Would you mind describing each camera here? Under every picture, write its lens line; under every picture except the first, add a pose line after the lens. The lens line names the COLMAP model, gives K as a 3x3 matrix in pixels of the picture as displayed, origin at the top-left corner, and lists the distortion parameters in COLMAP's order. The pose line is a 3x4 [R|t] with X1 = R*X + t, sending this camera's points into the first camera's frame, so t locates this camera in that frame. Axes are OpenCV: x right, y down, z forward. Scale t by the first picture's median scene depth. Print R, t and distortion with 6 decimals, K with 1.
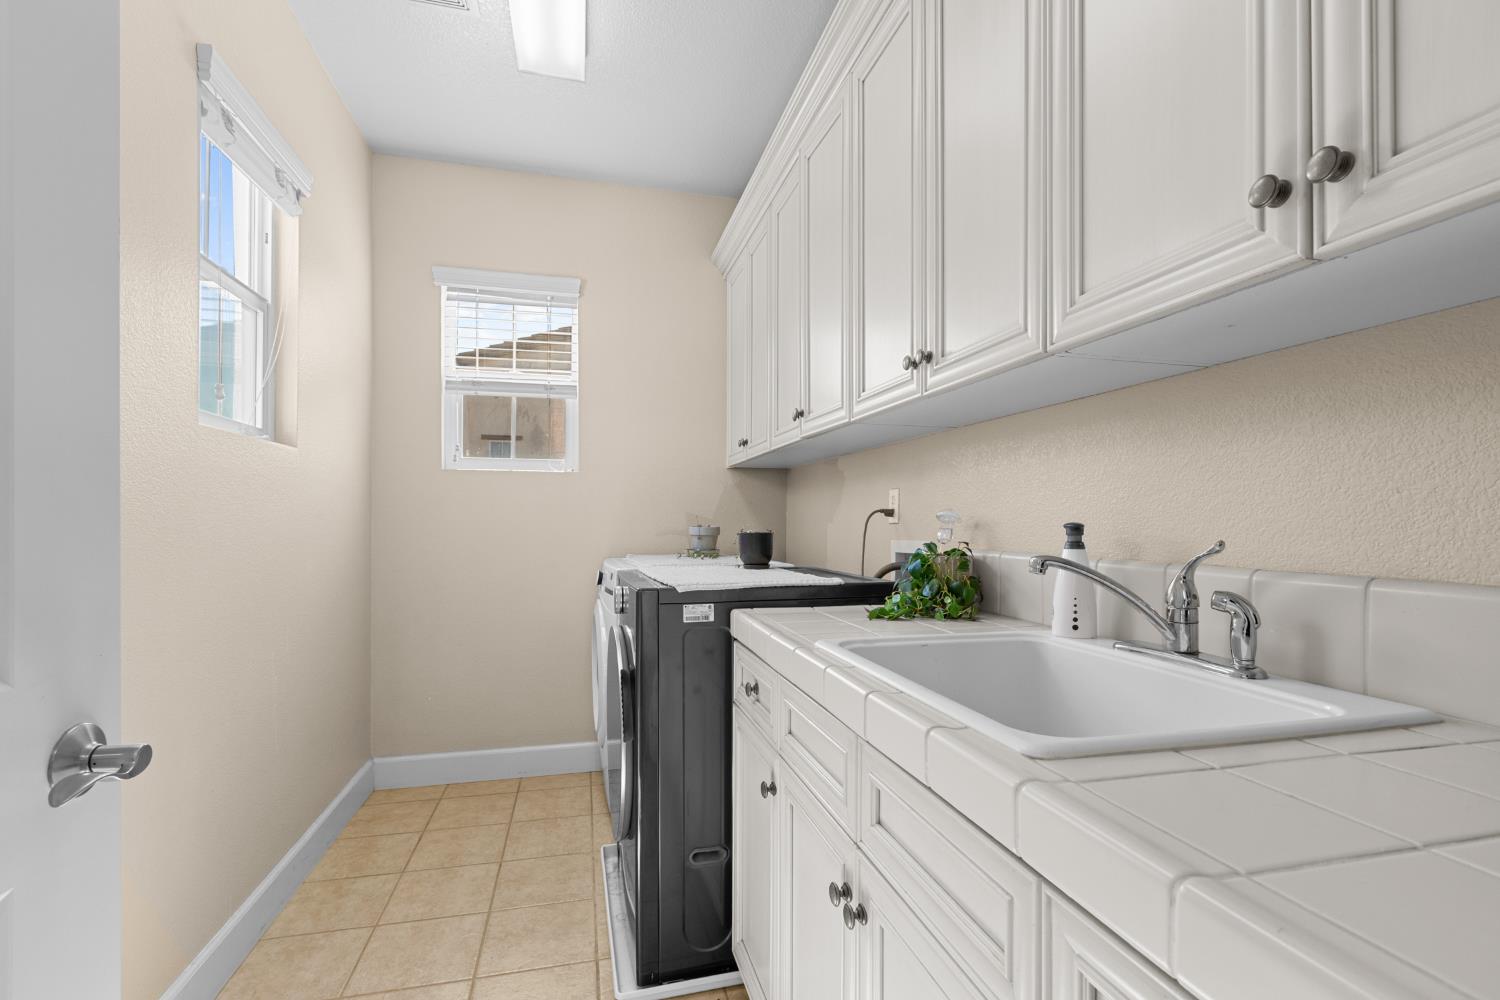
lens RADIAL K [[667.0, 0, 755.5], [0, 667.0, 506.8], [0, 0, 1]] dist [-0.001731, -0.000610]
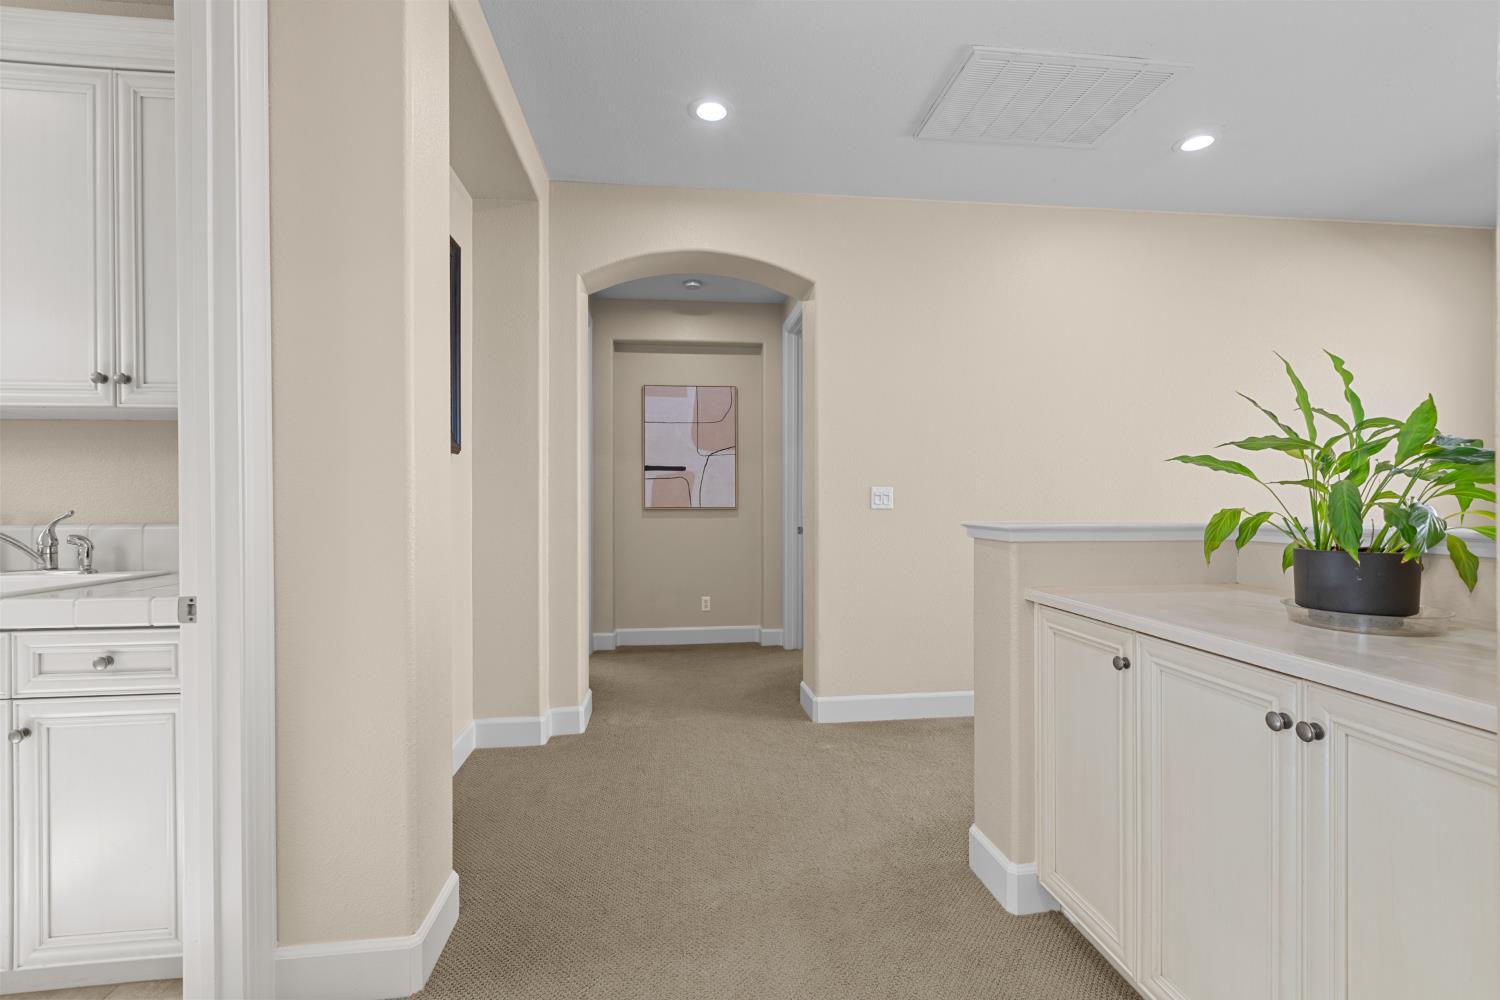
lens RADIAL K [[667.0, 0, 755.5], [0, 667.0, 506.8], [0, 0, 1]] dist [-0.001731, -0.000610]
pose [[0.127513, -0.020539, 0.991624, -1.127387], [-0.018368, 0.999565, 0.023065, -0.049389], [-0.991667, -0.021156, 0.127080, -1.425726]]
